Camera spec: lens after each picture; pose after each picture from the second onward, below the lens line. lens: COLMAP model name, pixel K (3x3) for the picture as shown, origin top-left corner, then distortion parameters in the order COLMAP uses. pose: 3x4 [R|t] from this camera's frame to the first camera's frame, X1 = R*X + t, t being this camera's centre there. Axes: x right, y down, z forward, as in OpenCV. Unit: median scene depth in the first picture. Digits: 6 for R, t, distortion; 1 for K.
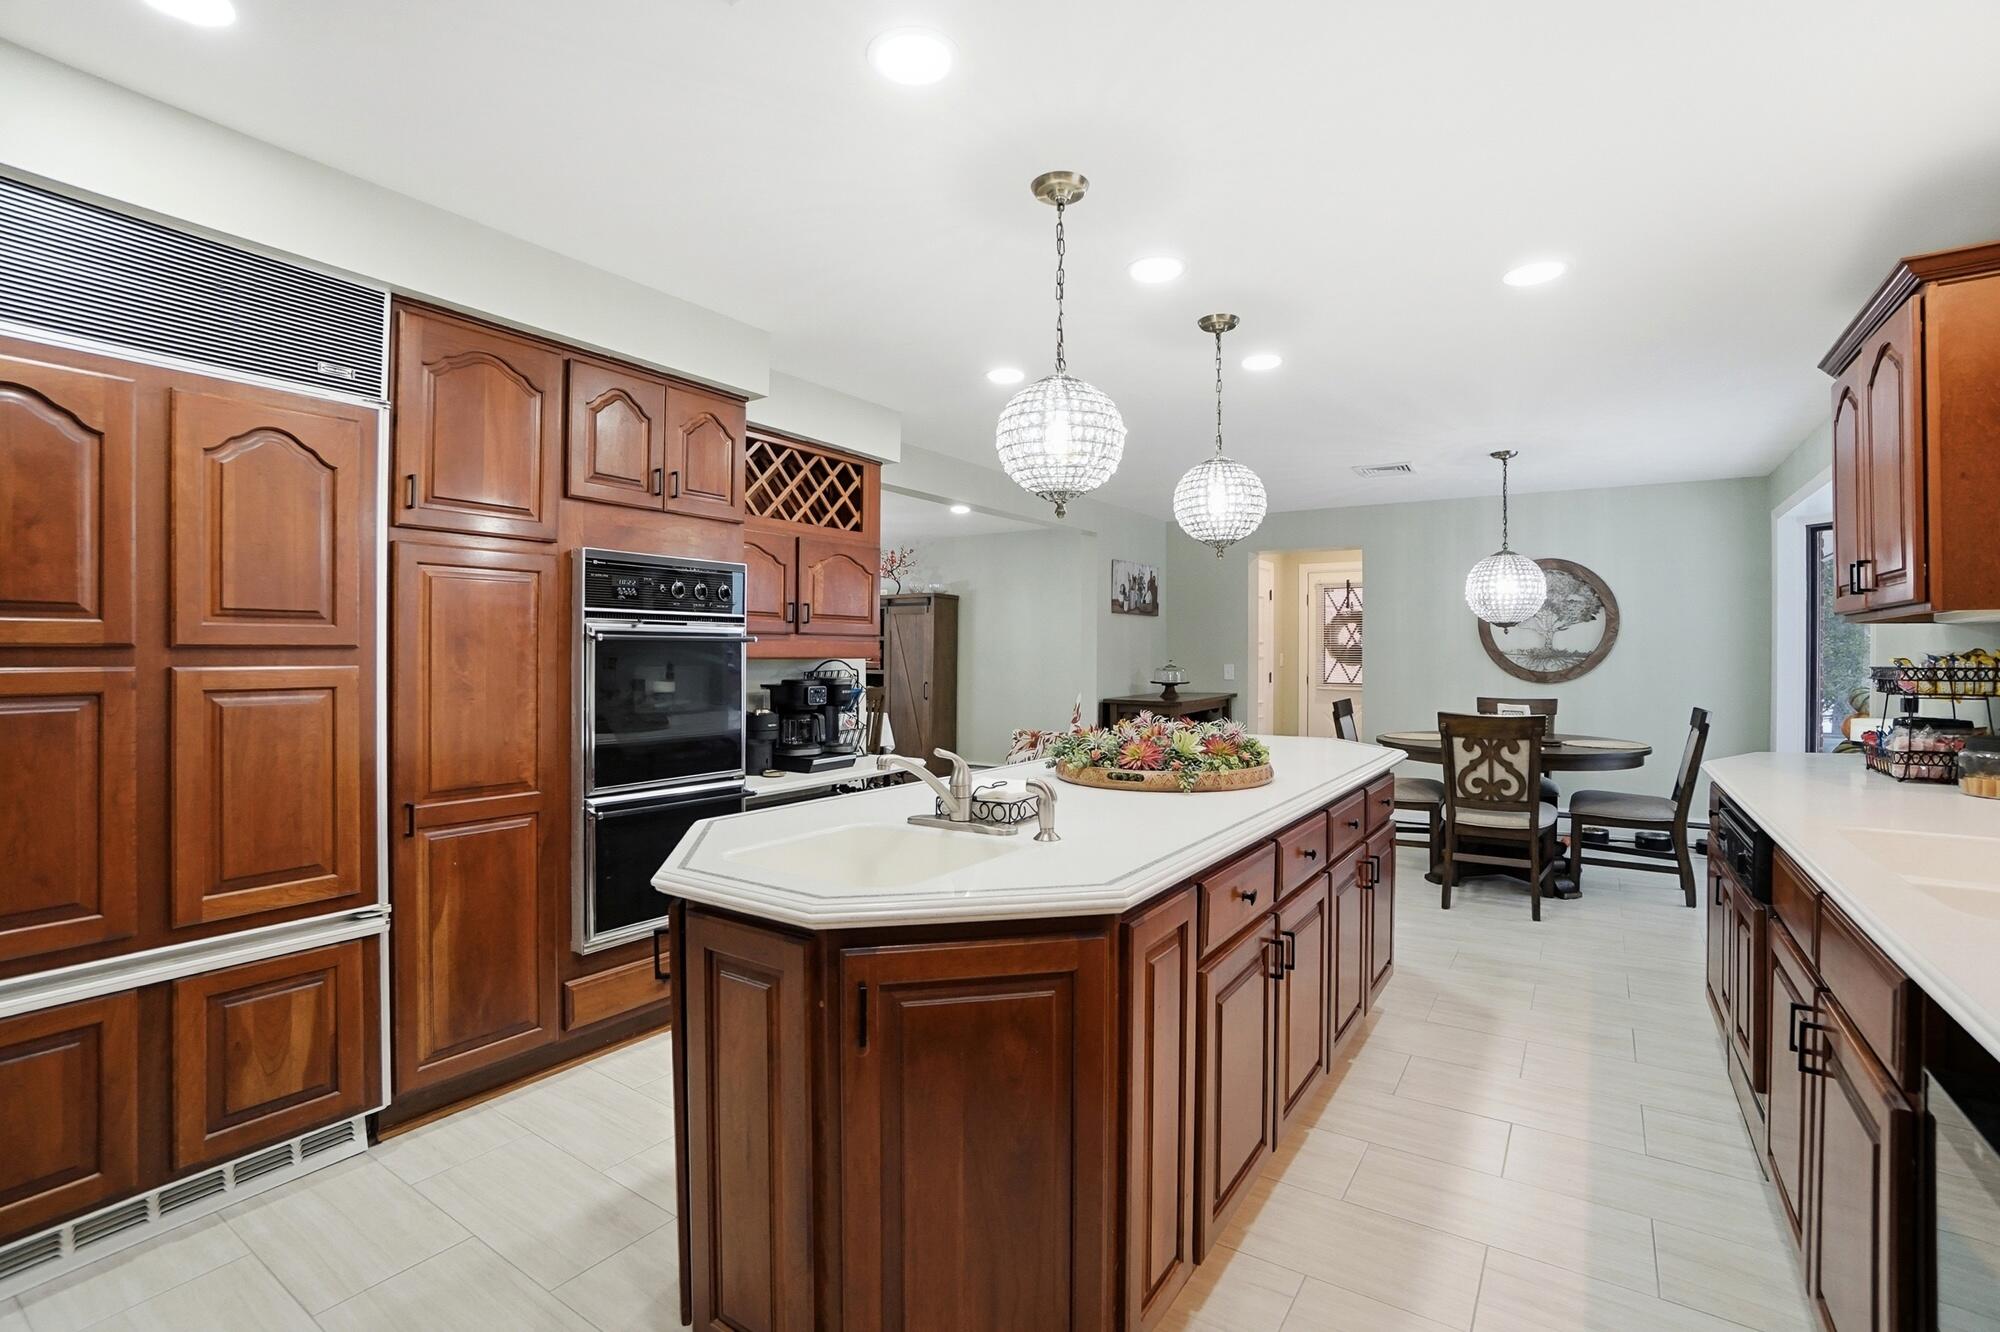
lens RADIAL K [[899.2, 0, 1000.7], [0, 899.2, 646.4], [0, 0, 1]] dist [-0.065642, 0.024482]
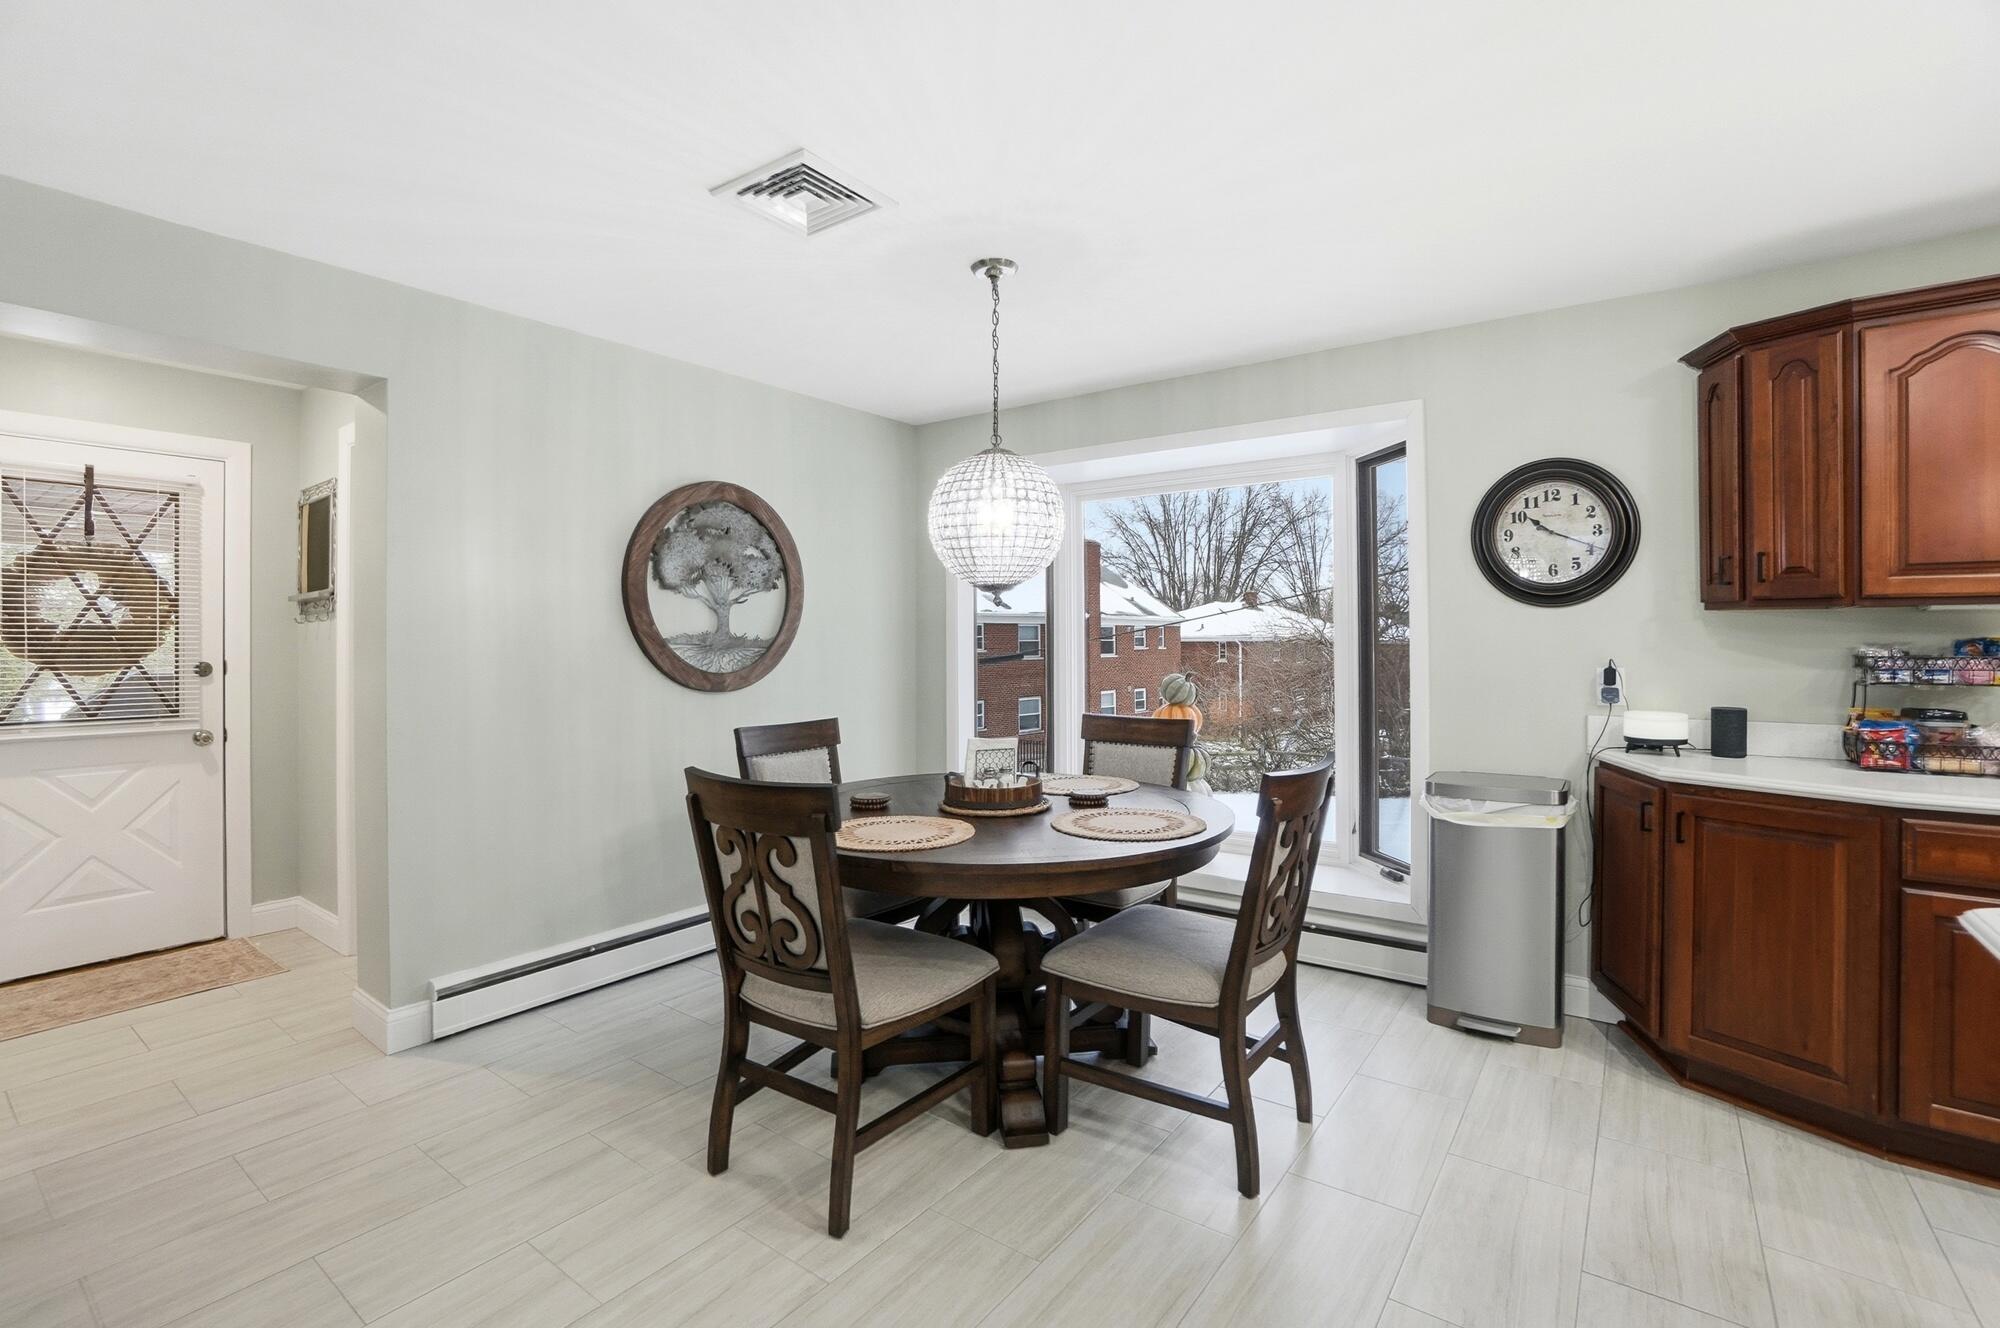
lens RADIAL K [[887.8, 0, 991.6], [0, 887.8, 651.6], [0, 0, 1]] dist [-0.075539, 0.033743]
pose [[0.056921, -0.019347, 0.998191, 0.034836], [-0.002676, 0.999806, 0.019531, 0.002621], [-0.998375, -0.003783, 0.056858, 0.804365]]
